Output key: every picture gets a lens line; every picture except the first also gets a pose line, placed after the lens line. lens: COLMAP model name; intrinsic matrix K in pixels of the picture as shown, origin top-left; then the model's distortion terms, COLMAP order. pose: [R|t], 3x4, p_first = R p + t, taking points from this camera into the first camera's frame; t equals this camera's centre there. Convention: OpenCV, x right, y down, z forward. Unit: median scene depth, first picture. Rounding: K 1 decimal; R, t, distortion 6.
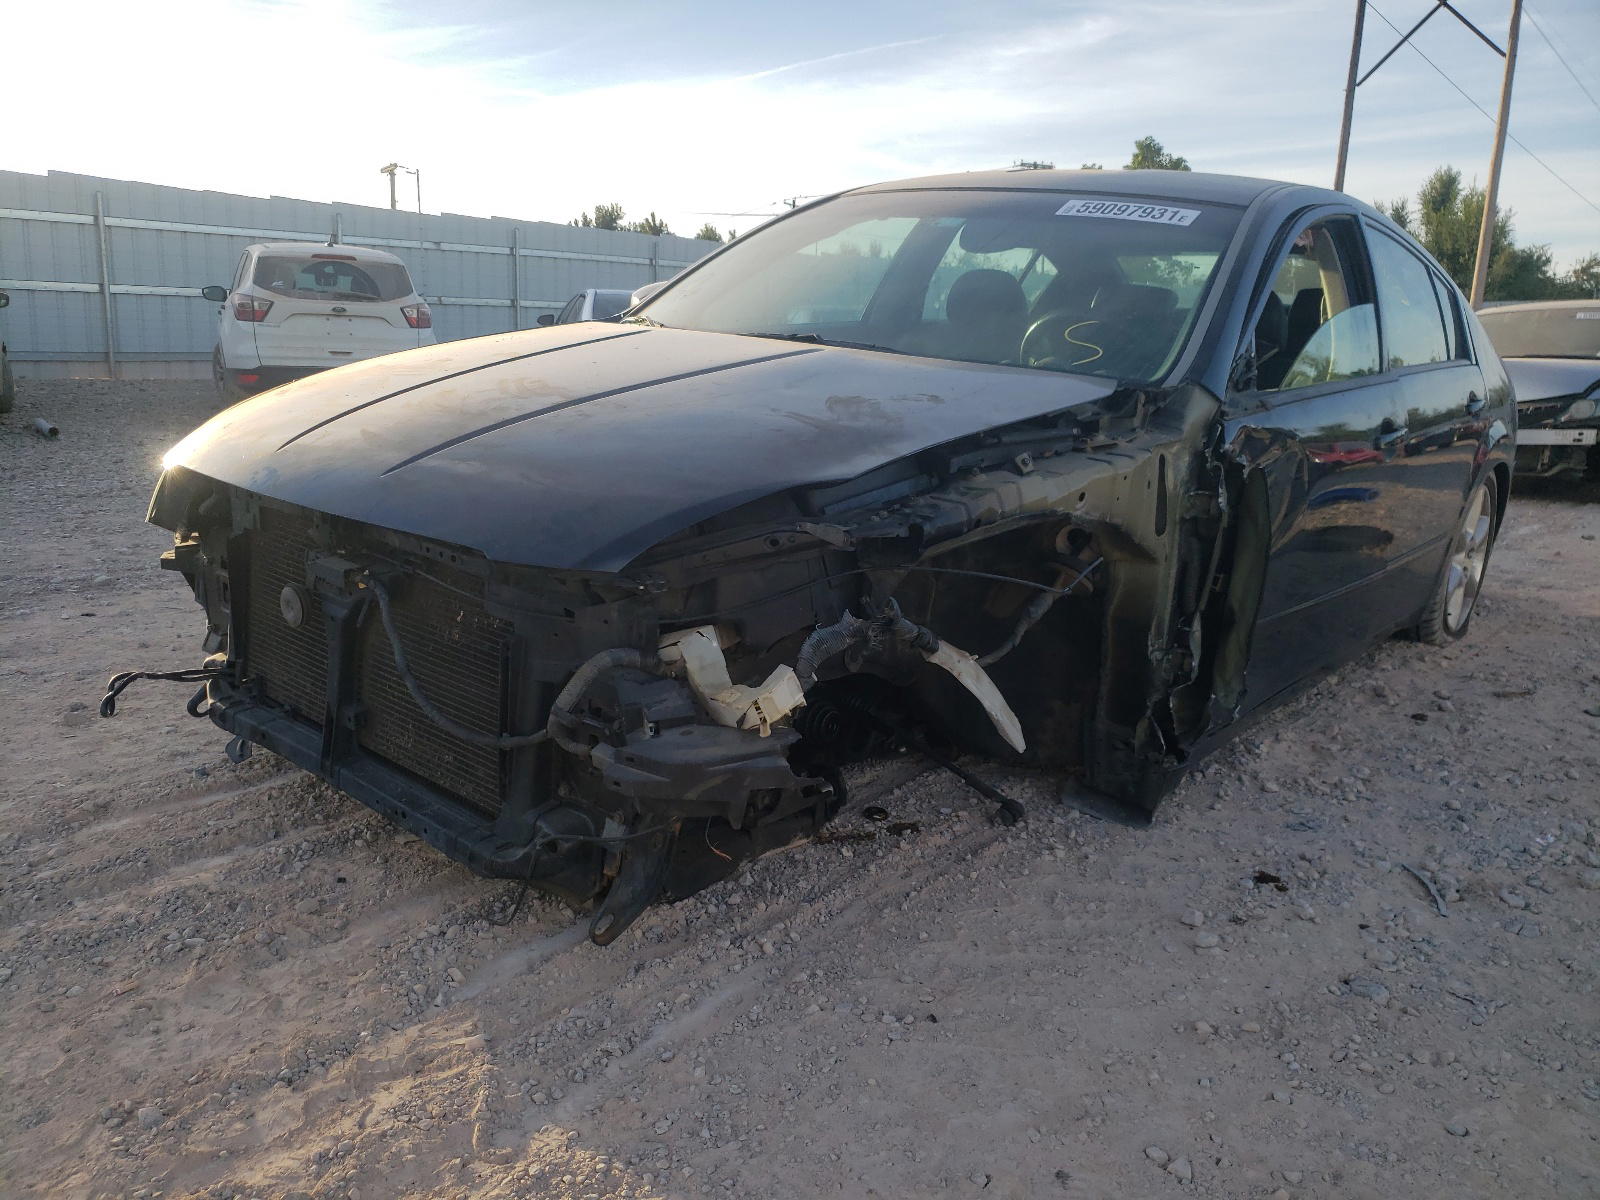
lens RADIAL K [[1206.6, 0, 813.7], [0, 1206.6, 599.2], [0, 0, 1]] dist [-0.066444, 0.056290]
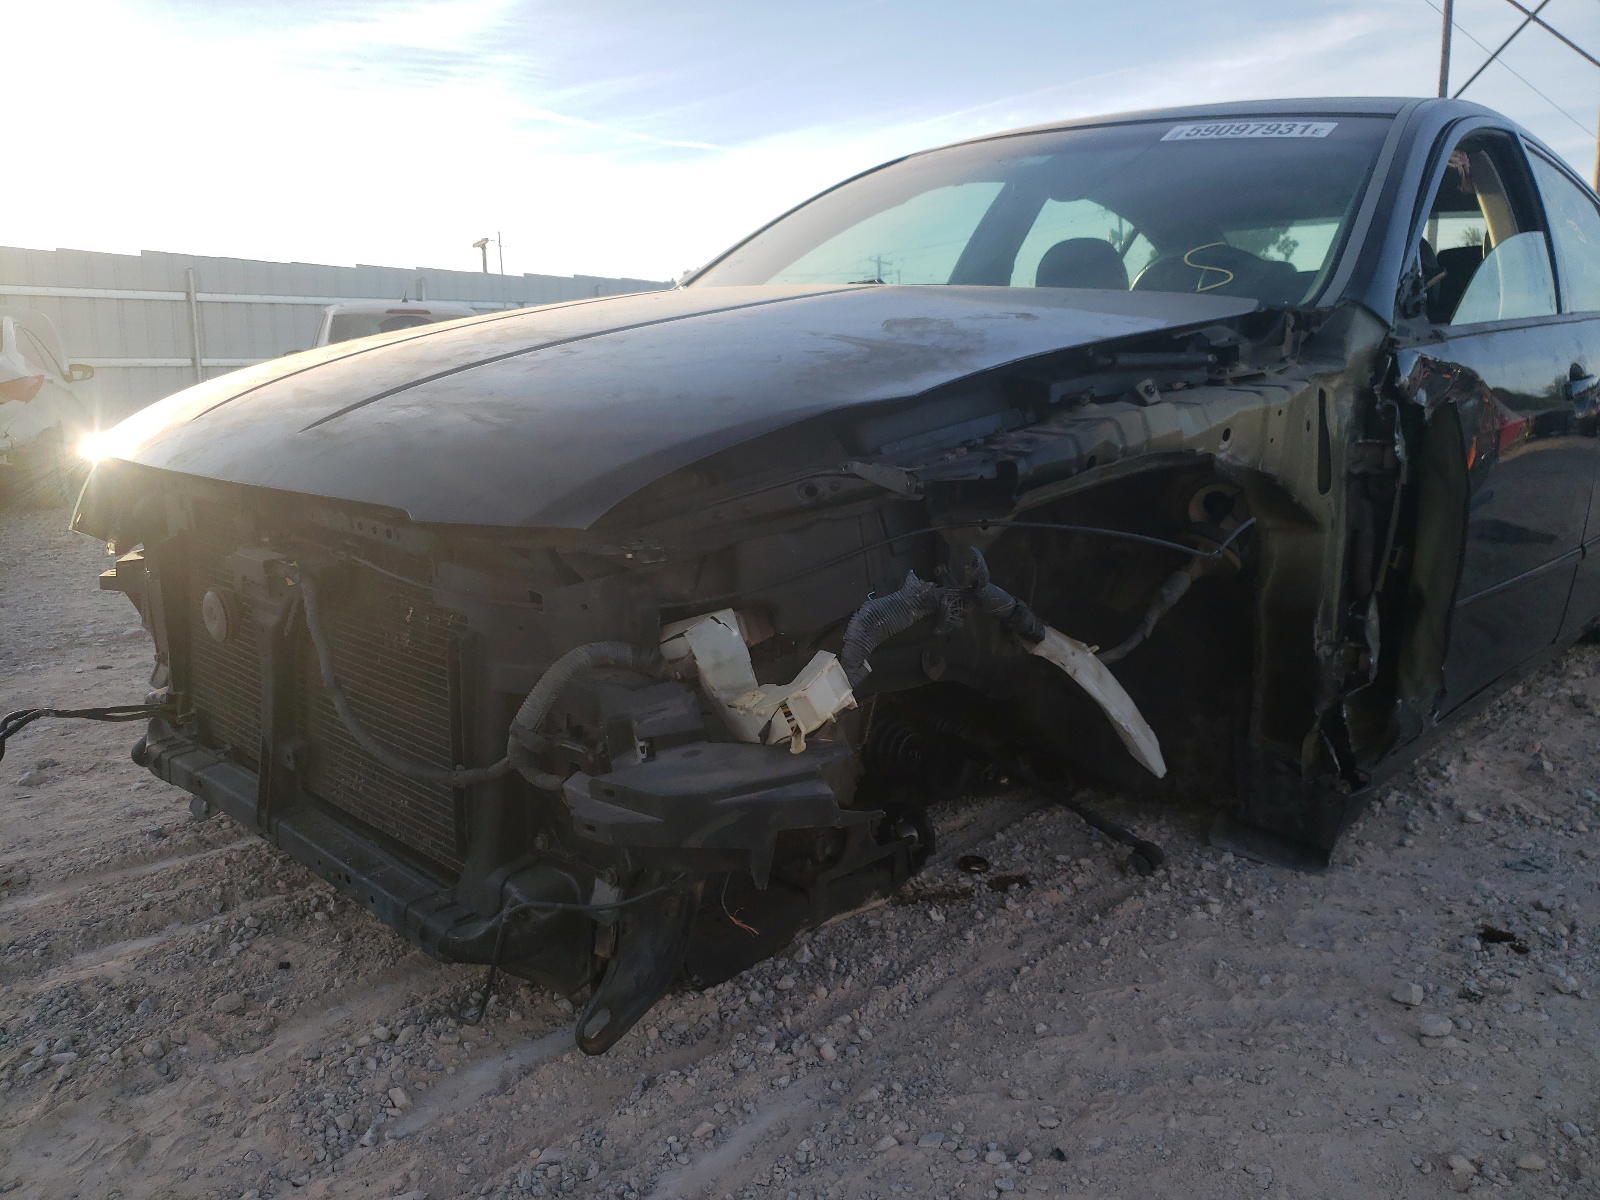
lens RADIAL K [[1206.6, 0, 837.7], [0, 1206.6, 597.7], [0, 0, 1]] dist [-0.066444, 0.056290]
pose [[0.997235, -0.039402, -0.063012, 0.022935], [0.036423, 0.998195, -0.047756, 0.046247], [0.064780, 0.045329, 0.996870, 0.241877]]
